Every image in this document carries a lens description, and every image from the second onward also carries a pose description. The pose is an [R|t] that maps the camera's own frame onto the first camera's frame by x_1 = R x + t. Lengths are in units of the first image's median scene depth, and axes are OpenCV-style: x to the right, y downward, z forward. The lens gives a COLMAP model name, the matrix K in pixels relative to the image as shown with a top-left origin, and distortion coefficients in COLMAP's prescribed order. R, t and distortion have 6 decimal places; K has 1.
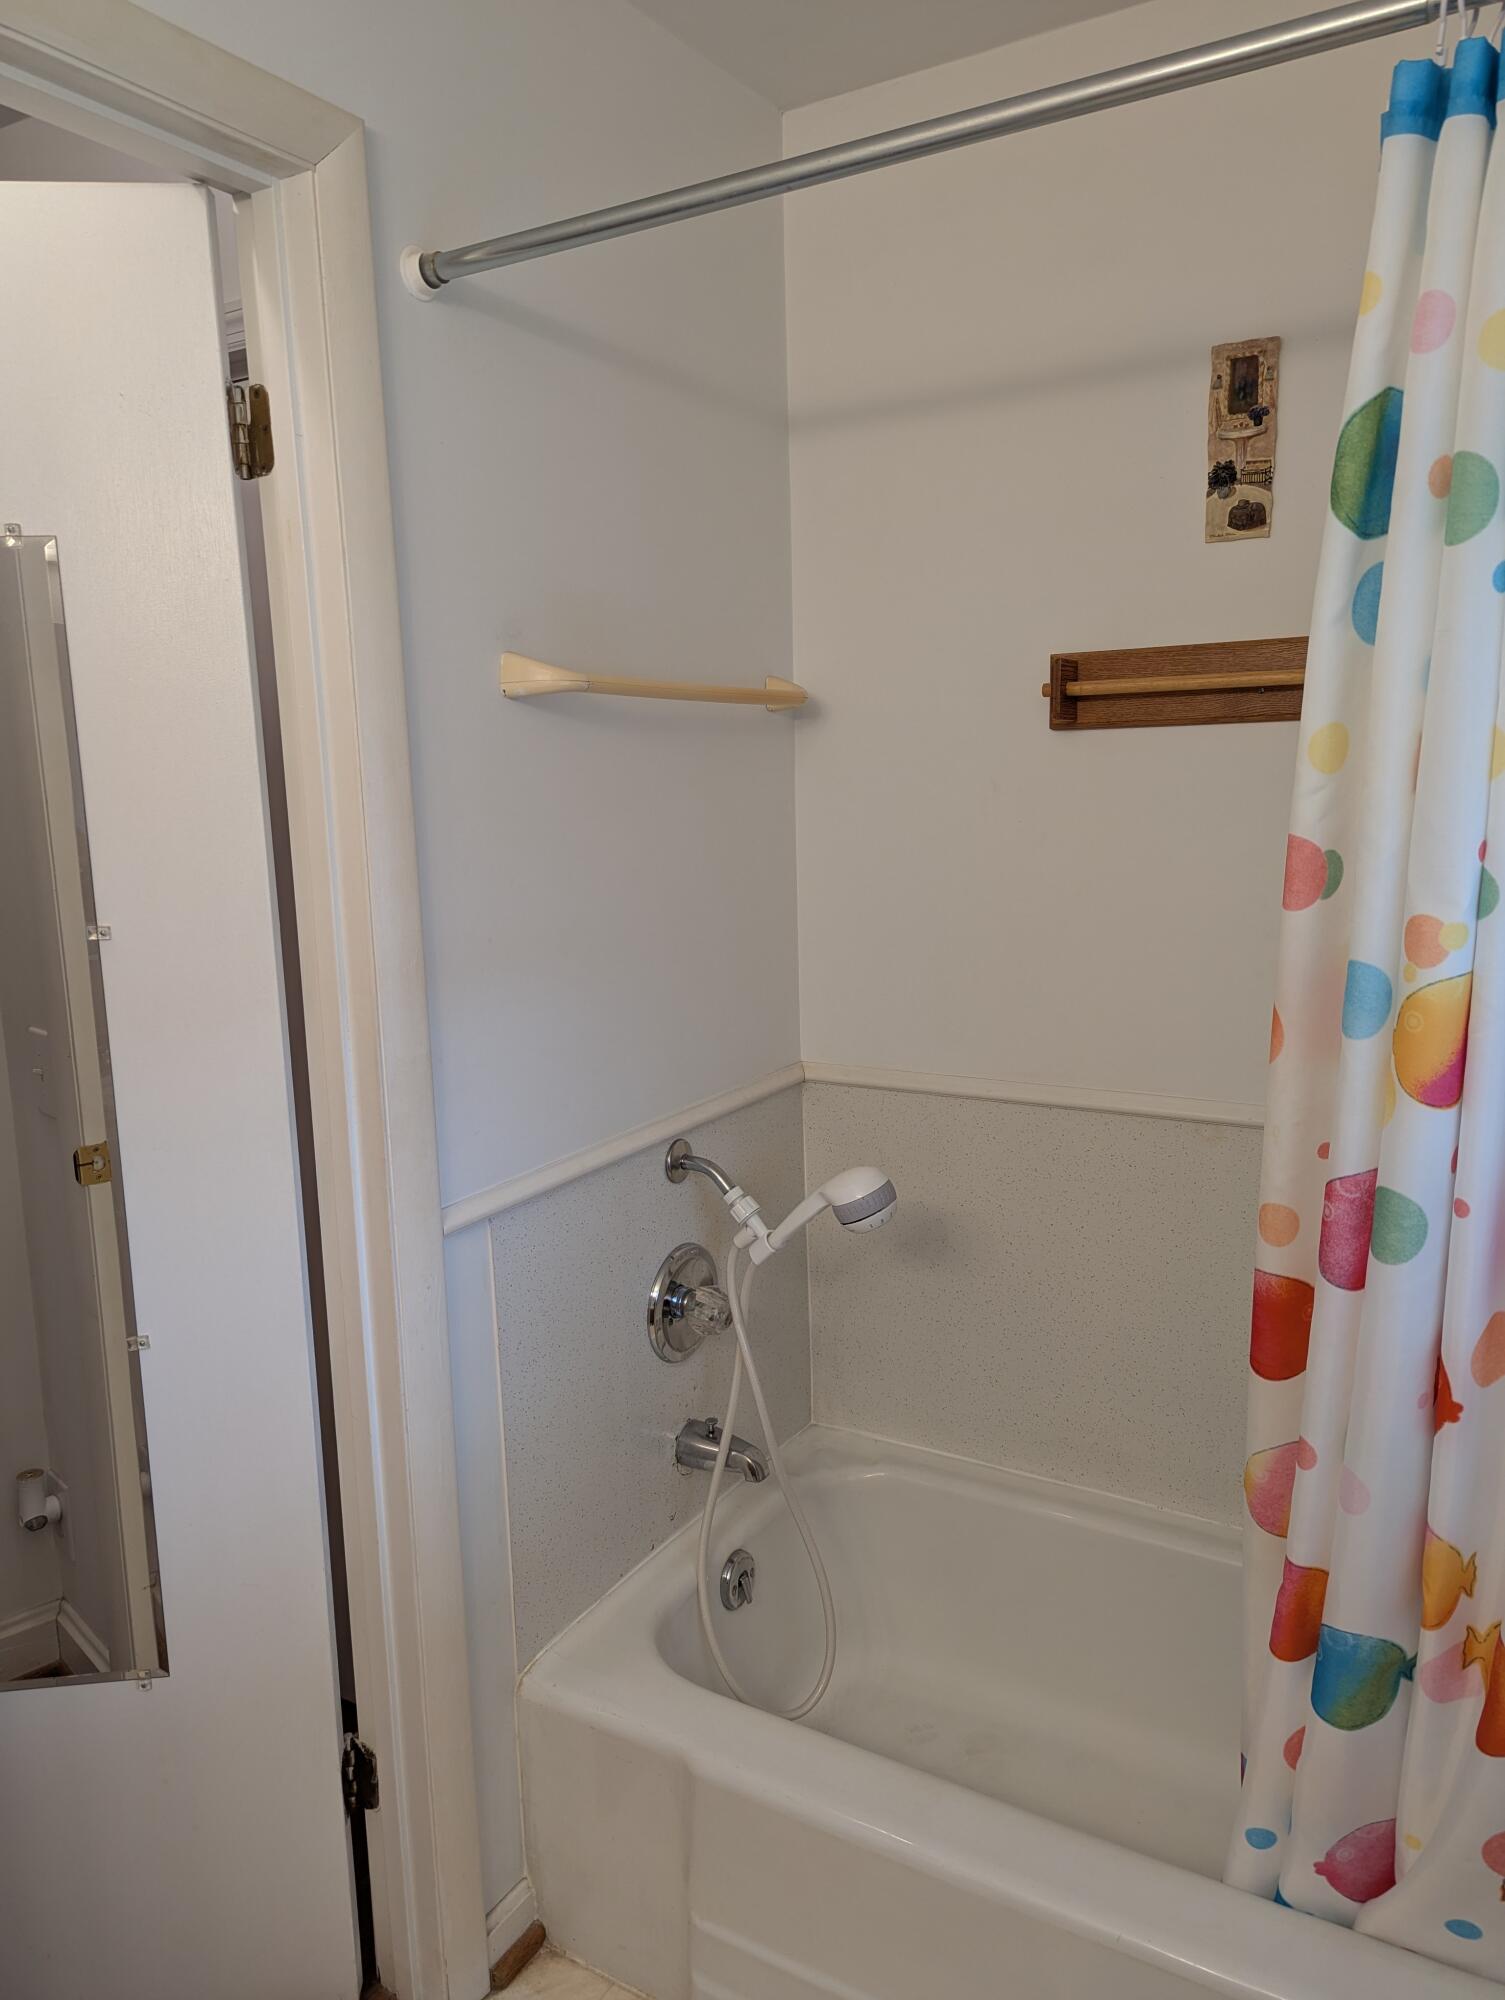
lens RADIAL K [[1398.2, 0, 754.9], [0, 1398.2, 984.6], [0, 0, 1]] dist [0.047448, -0.035937]
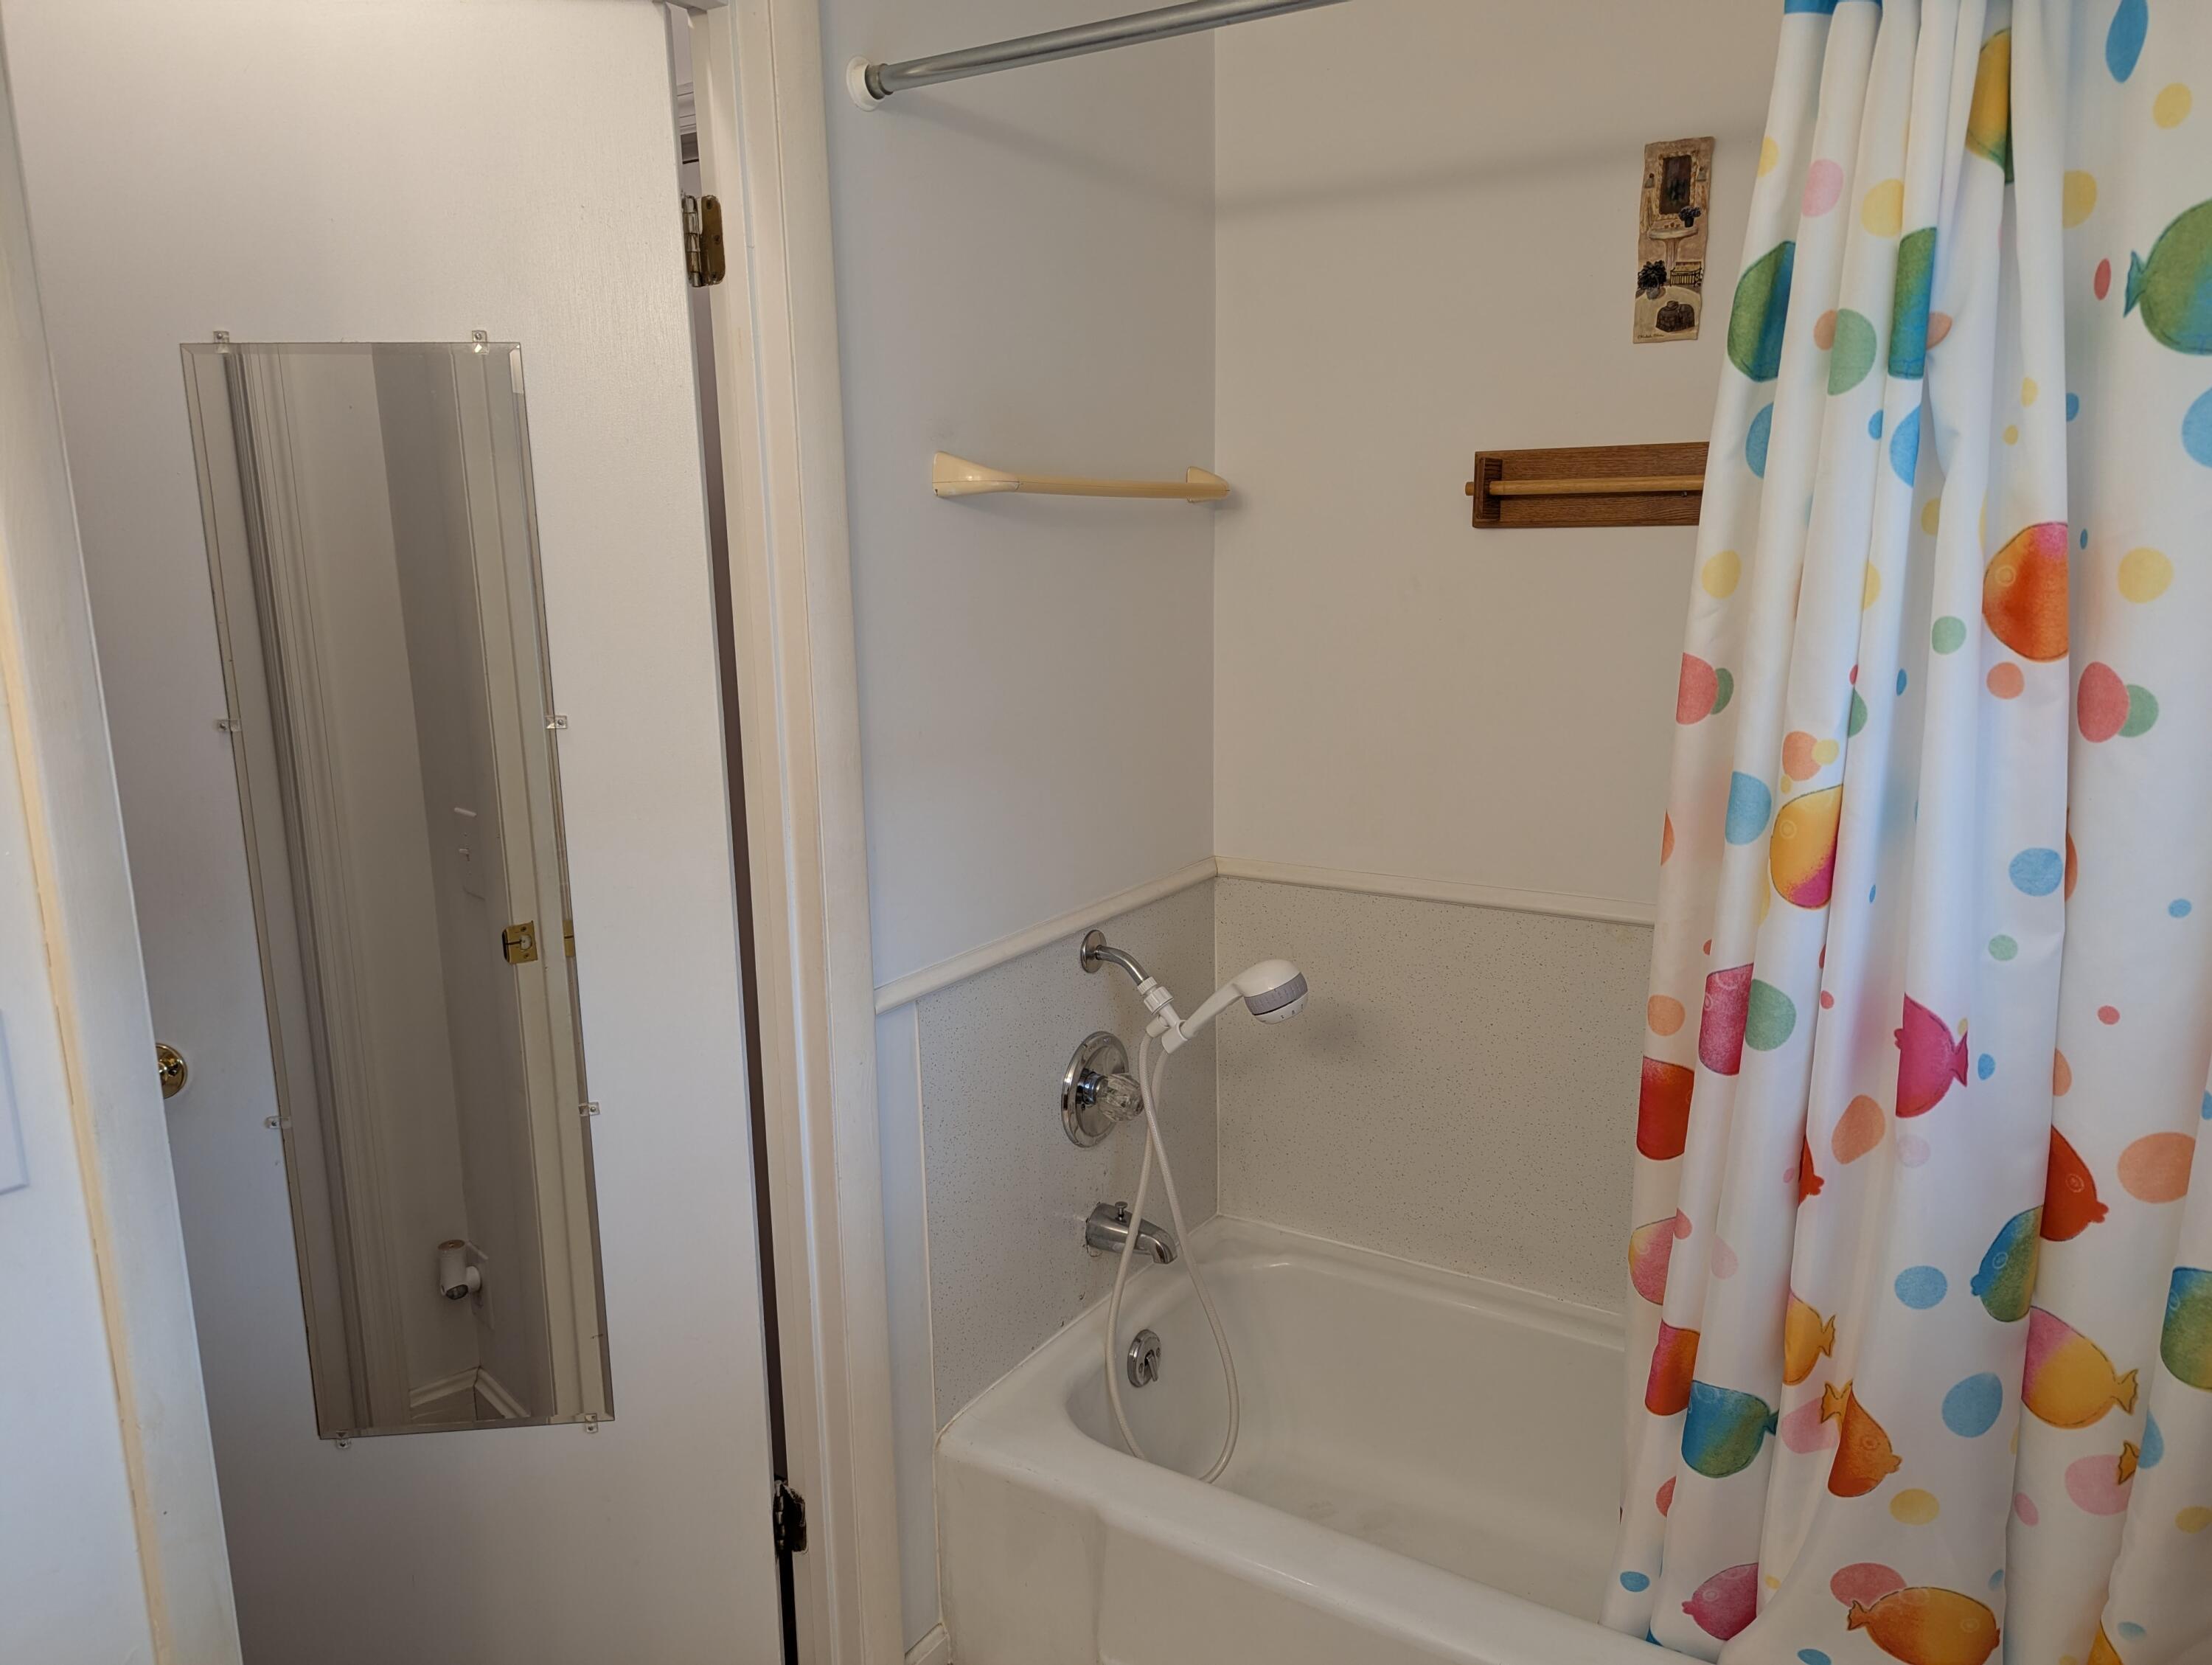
lens RADIAL K [[1546.5, 0, 1118.1], [0, 1546.5, 841.6], [0, 0, 1]] dist [0.047448, -0.035937]
pose [[0.999619, 0.017481, -0.021338, -0.016482], [-0.016457, 0.998747, 0.047264, -0.008089], [0.022138, -0.046895, 0.998654, -0.138756]]
